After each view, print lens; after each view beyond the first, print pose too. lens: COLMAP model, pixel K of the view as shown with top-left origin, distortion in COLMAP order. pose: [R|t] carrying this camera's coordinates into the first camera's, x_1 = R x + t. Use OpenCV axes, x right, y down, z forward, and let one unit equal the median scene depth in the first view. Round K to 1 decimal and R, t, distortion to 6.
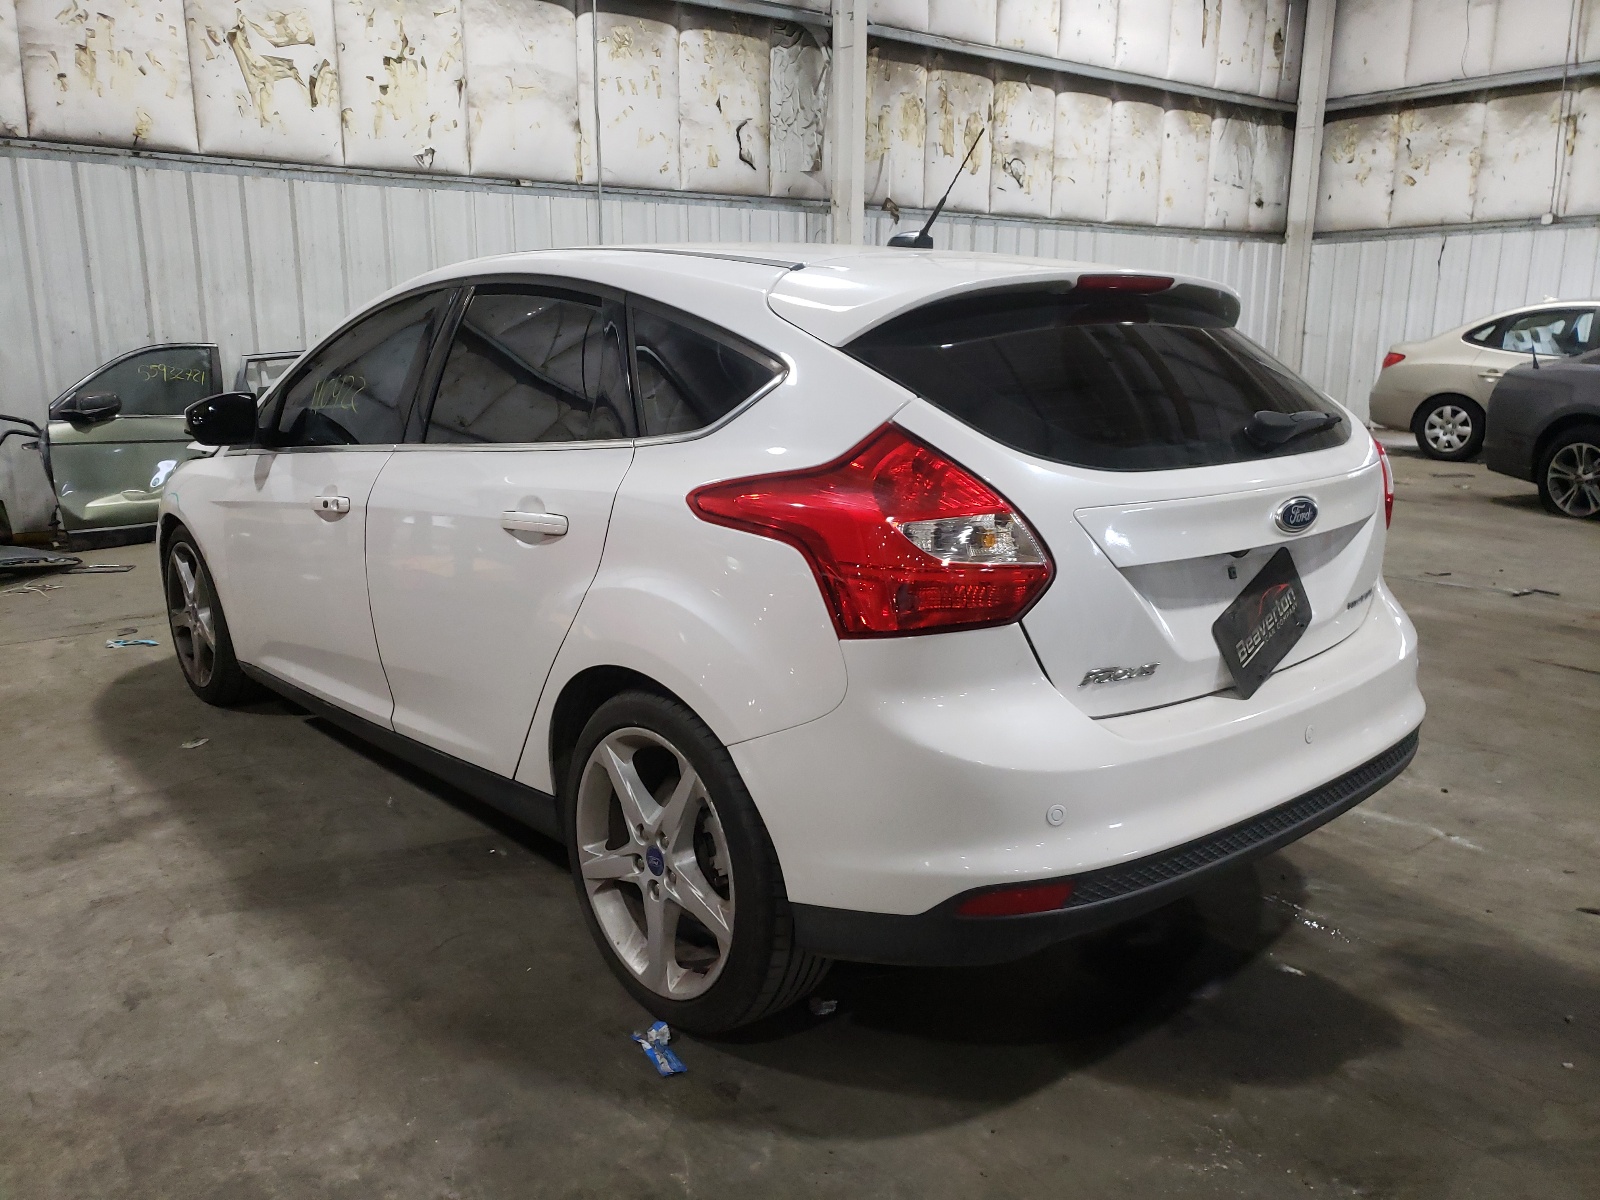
lens RADIAL K [[1268.0, 0, 760.0], [0, 1268.0, 613.5], [0, 0, 1]] dist [0.024727, 0.002122]
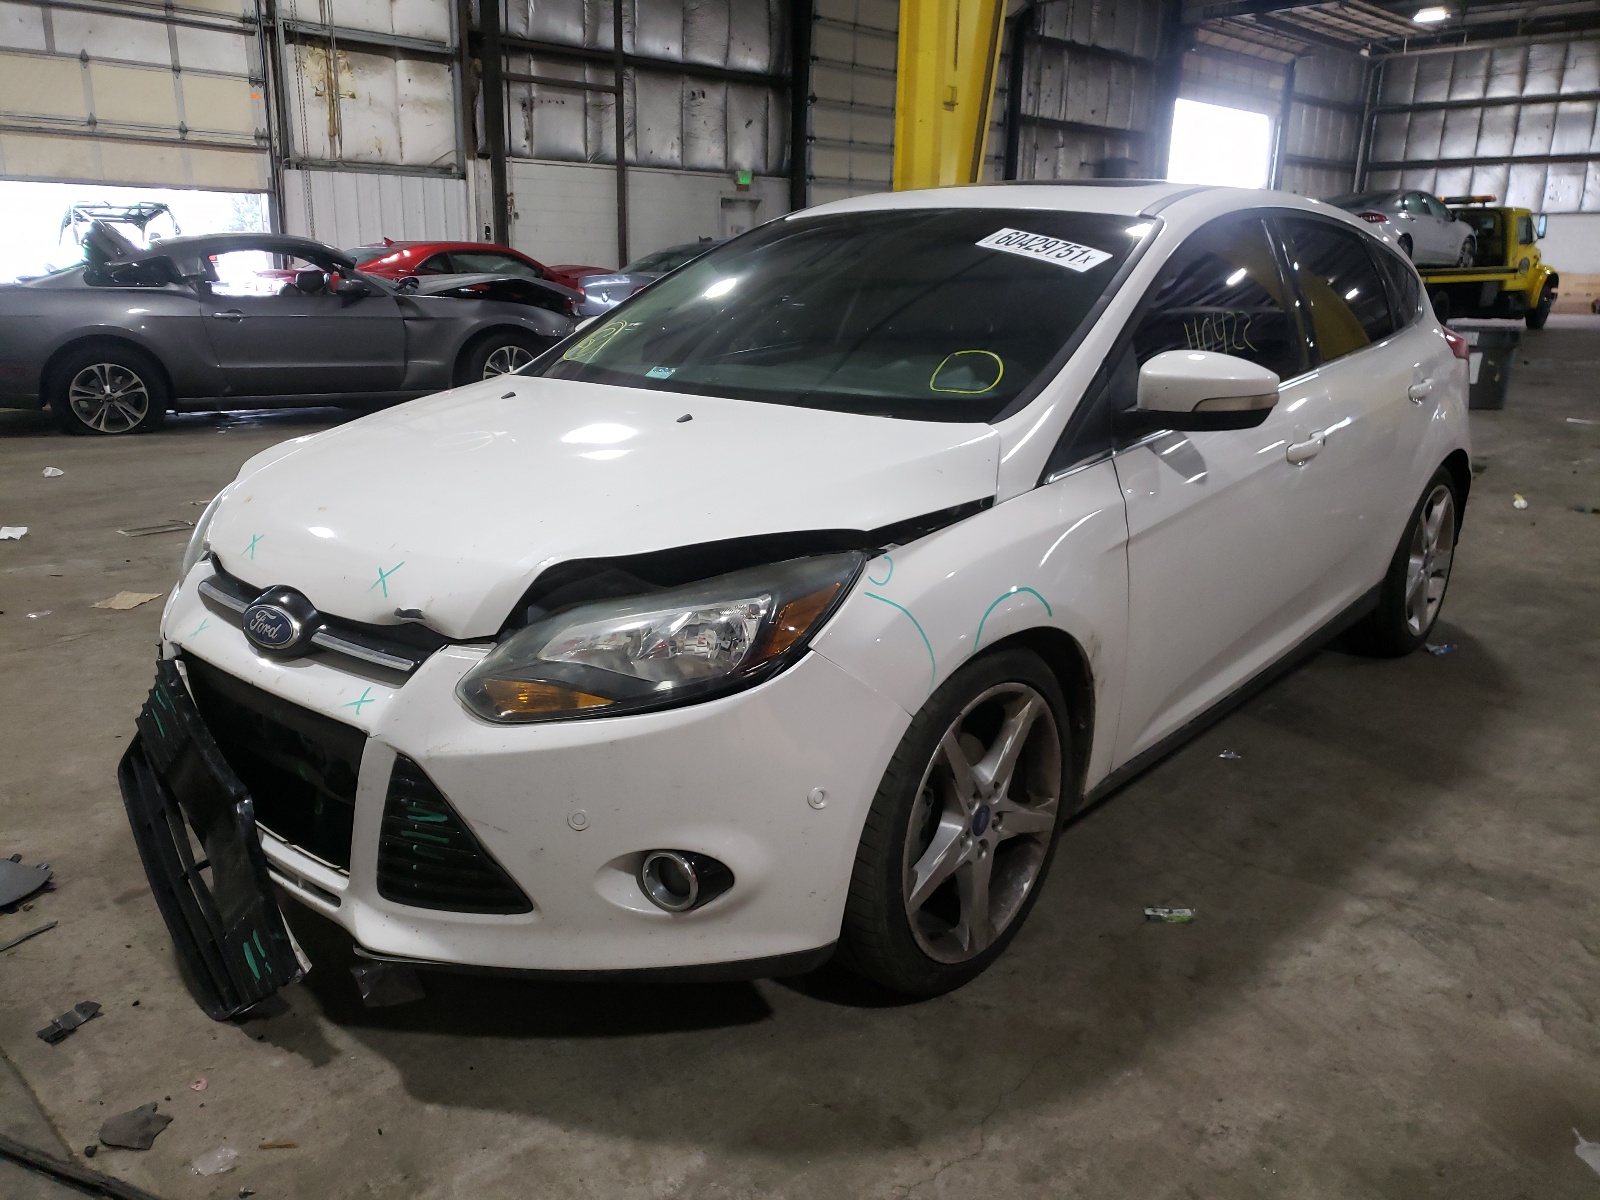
lens RADIAL K [[1268.0, 0, 791.8], [0, 1268.0, 598.5], [0, 0, 1]] dist [0.024727, 0.002122]
pose [[-0.161530, -0.251951, 0.954164, -1.089004], [0.205196, 0.937155, 0.282197, -0.292182], [-0.965299, 0.241374, -0.099680, 1.342424]]
